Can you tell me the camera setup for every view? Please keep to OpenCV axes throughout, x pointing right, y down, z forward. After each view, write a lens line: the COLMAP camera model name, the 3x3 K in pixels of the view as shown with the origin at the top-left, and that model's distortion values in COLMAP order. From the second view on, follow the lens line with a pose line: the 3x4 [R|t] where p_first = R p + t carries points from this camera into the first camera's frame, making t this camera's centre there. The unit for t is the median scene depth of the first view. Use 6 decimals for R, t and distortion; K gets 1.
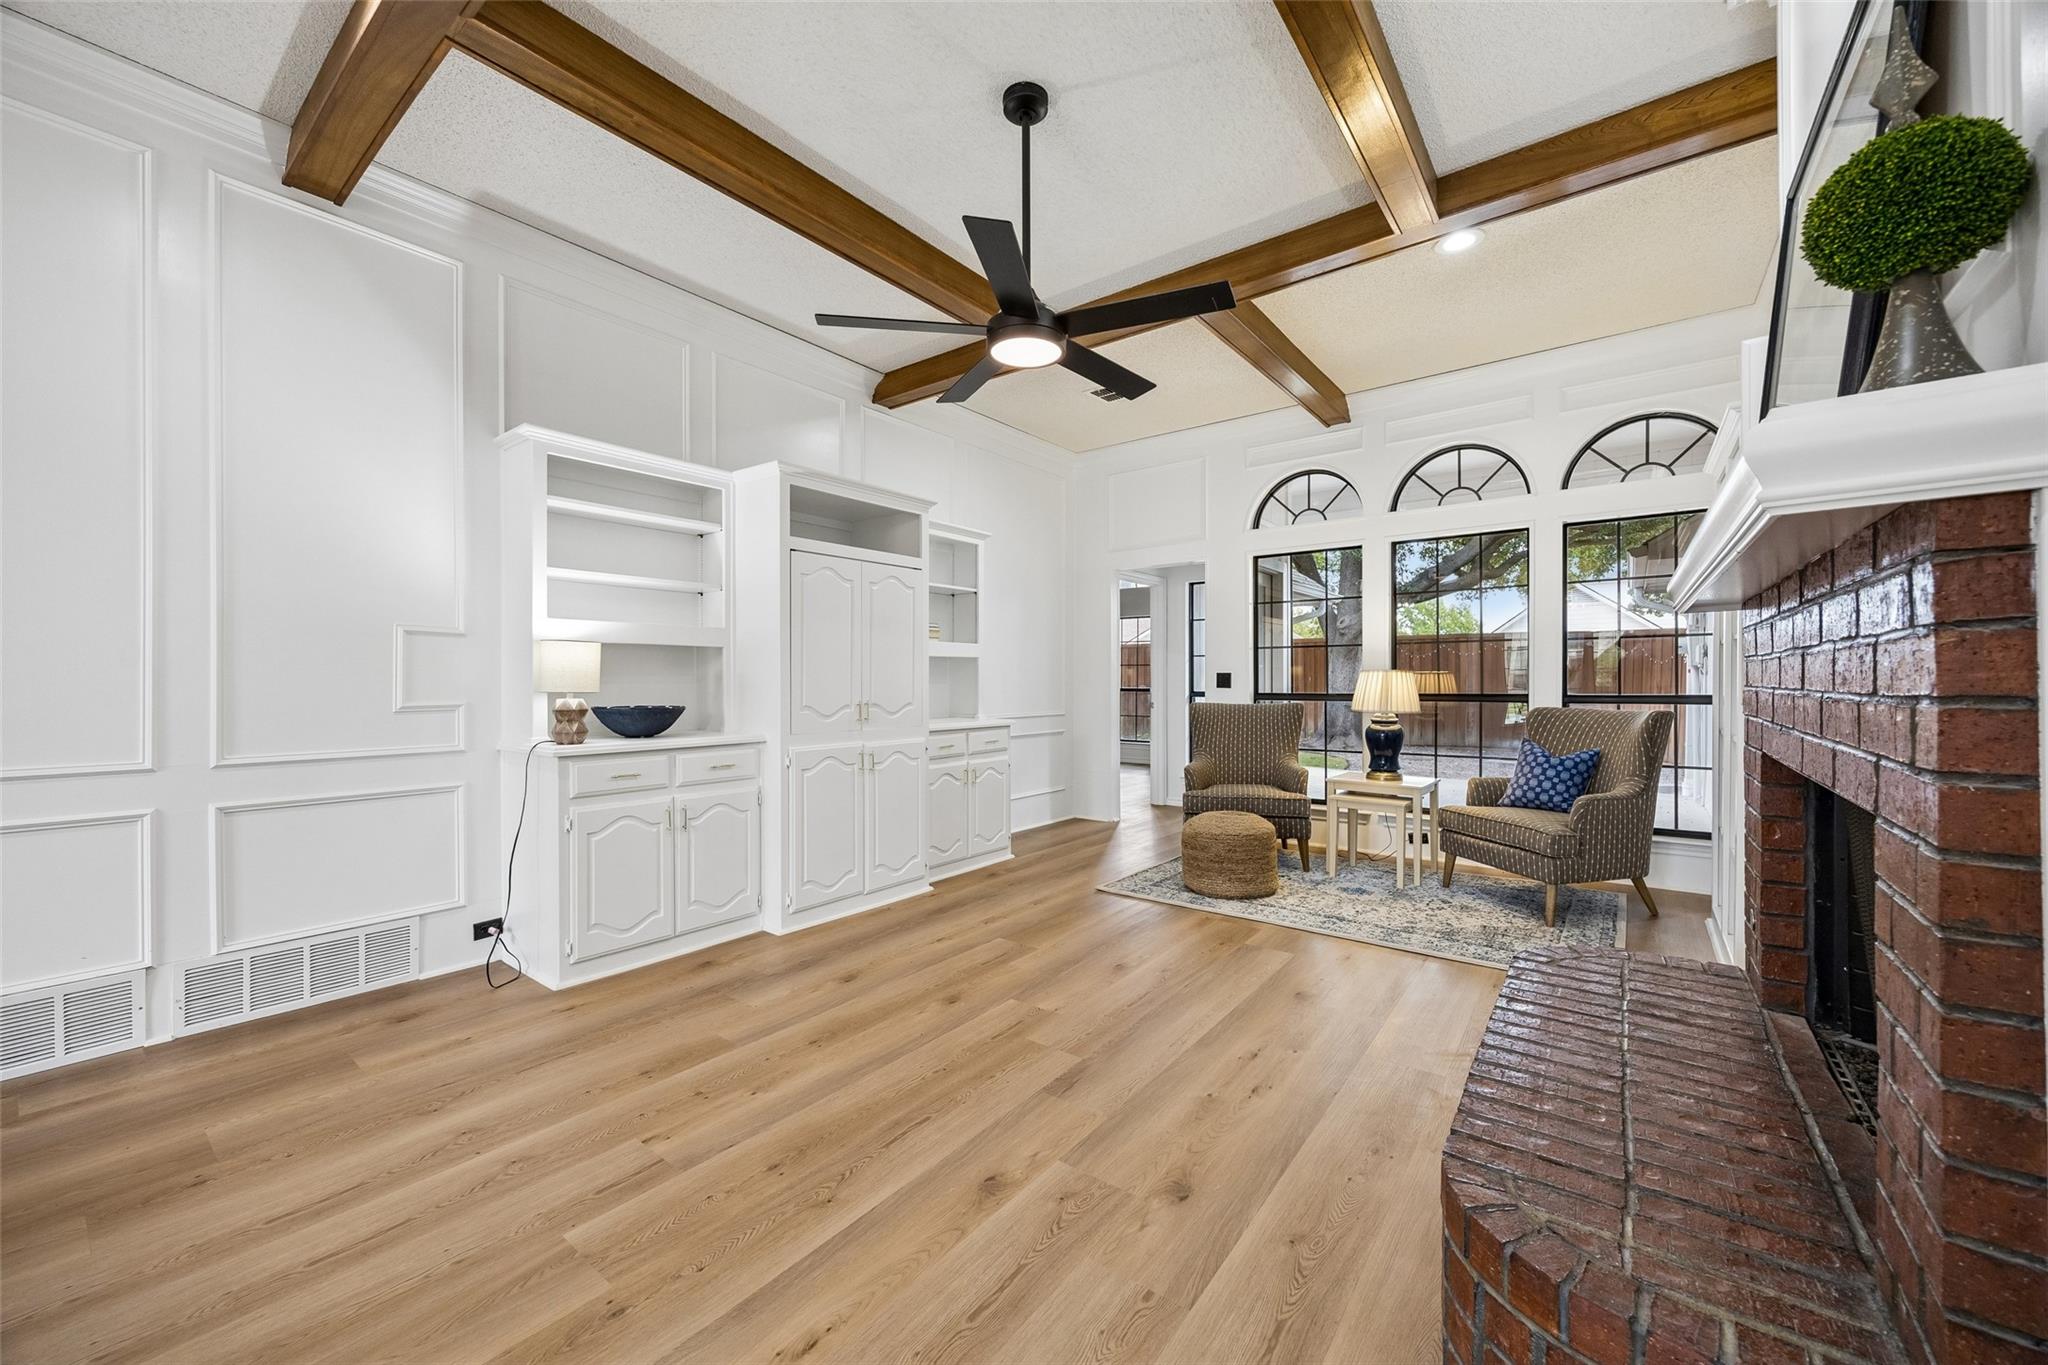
lens RADIAL K [[782.2, 0, 1030.8], [0, 782.2, 687.5], [0, 0, 1]] dist [0.001958, -0.000081]
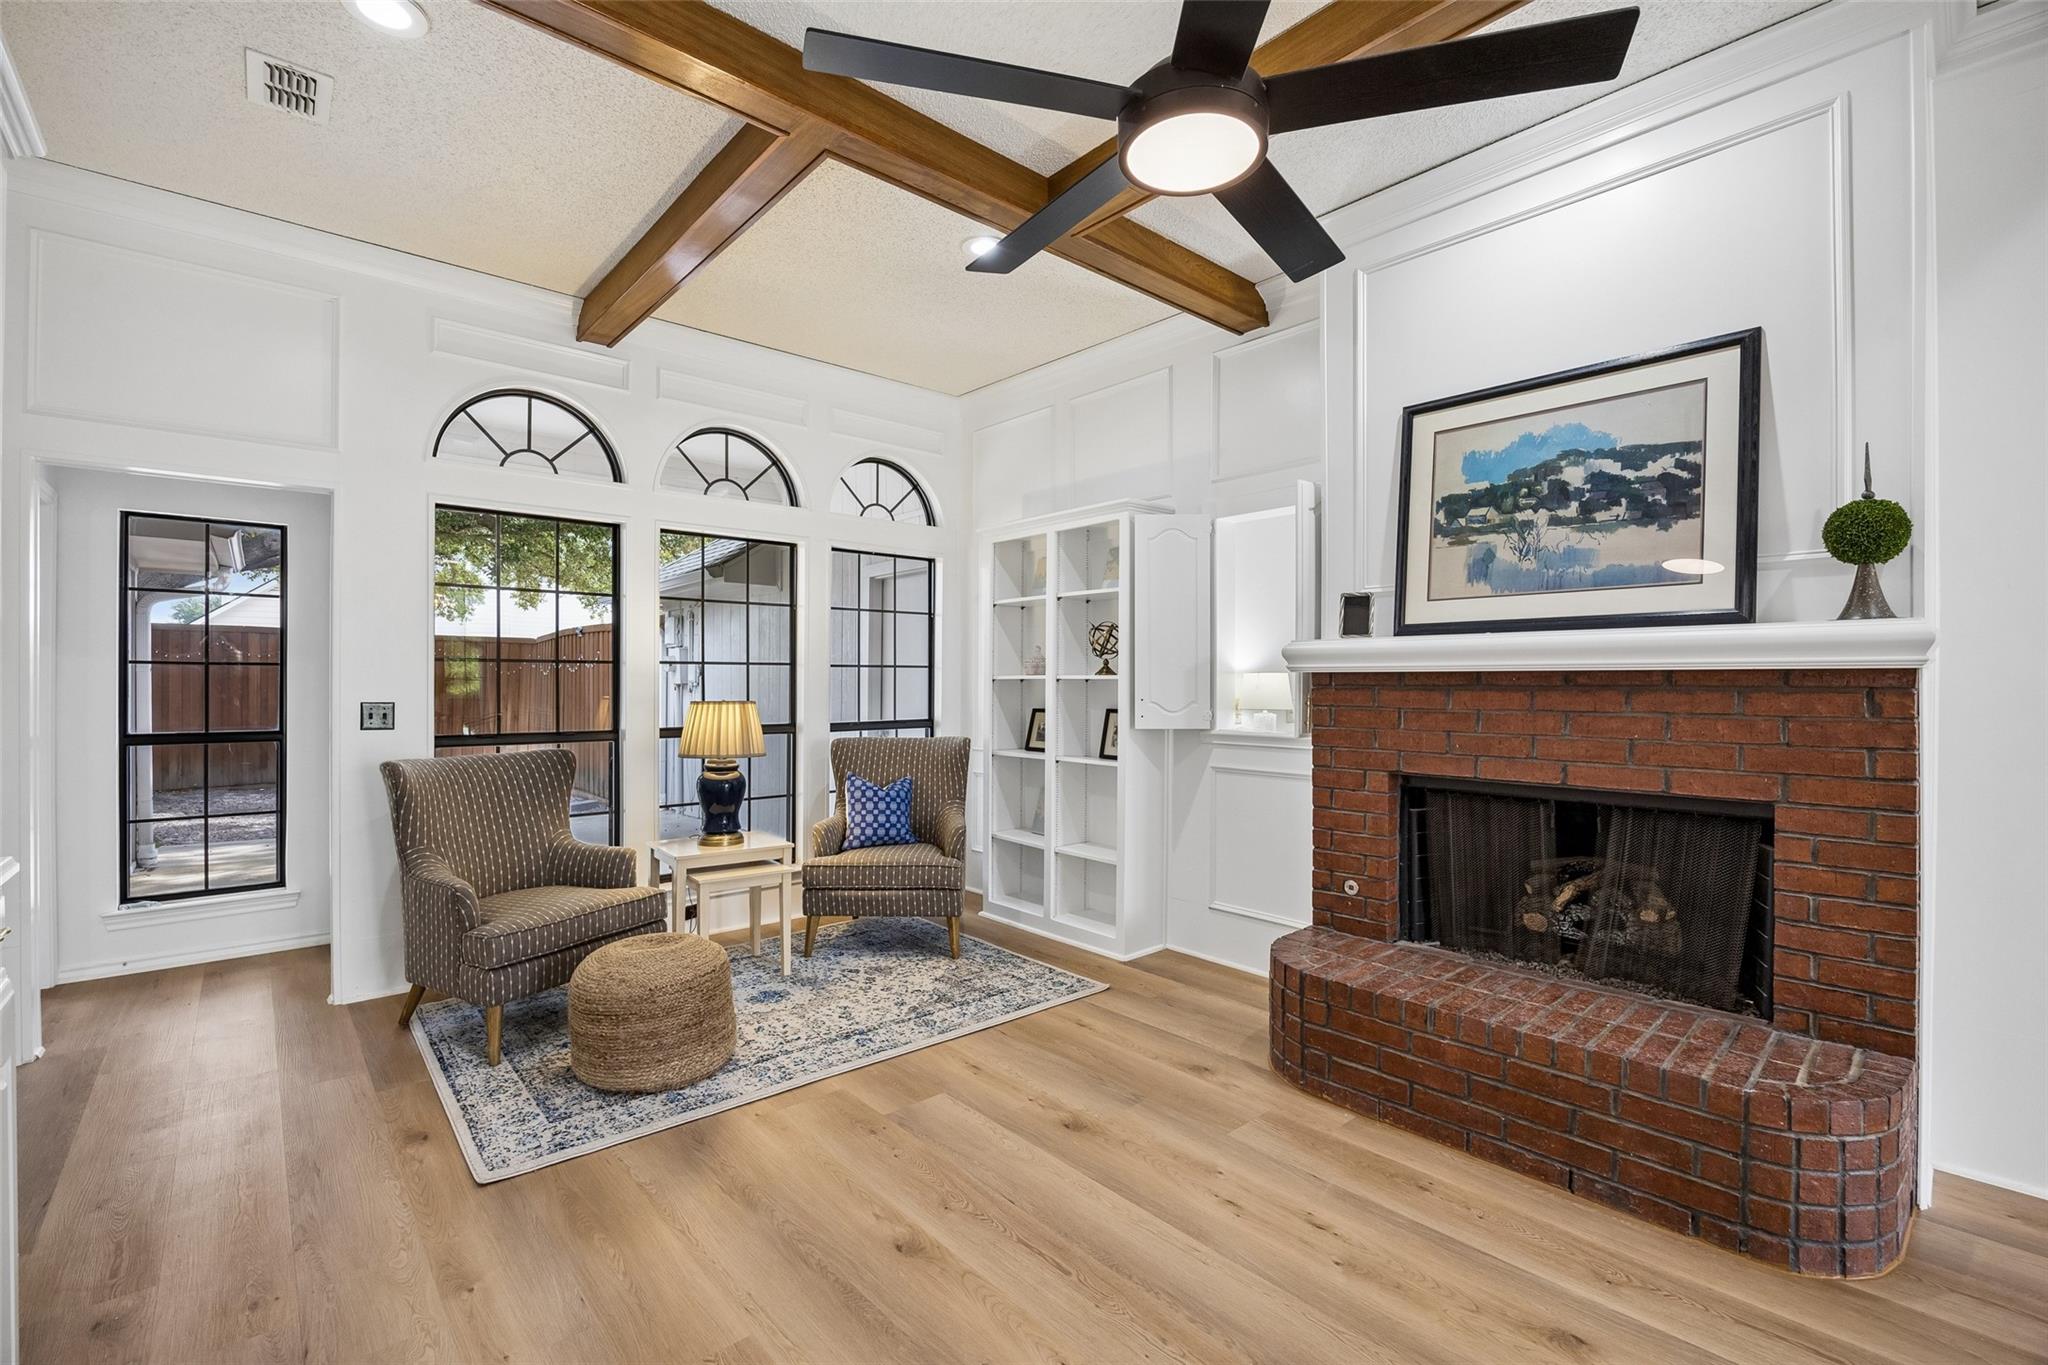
lens RADIAL K [[896.4, 0, 1019.2], [0, 896.4, 686.3], [0, 0, 1]] dist [-0.004251, -0.000002]
pose [[0.196808, -0.004779, 0.980430, -0.434948], [0.005959, 0.999975, 0.003679, -0.047225], [-0.980424, 0.005118, 0.196832, 0.669750]]
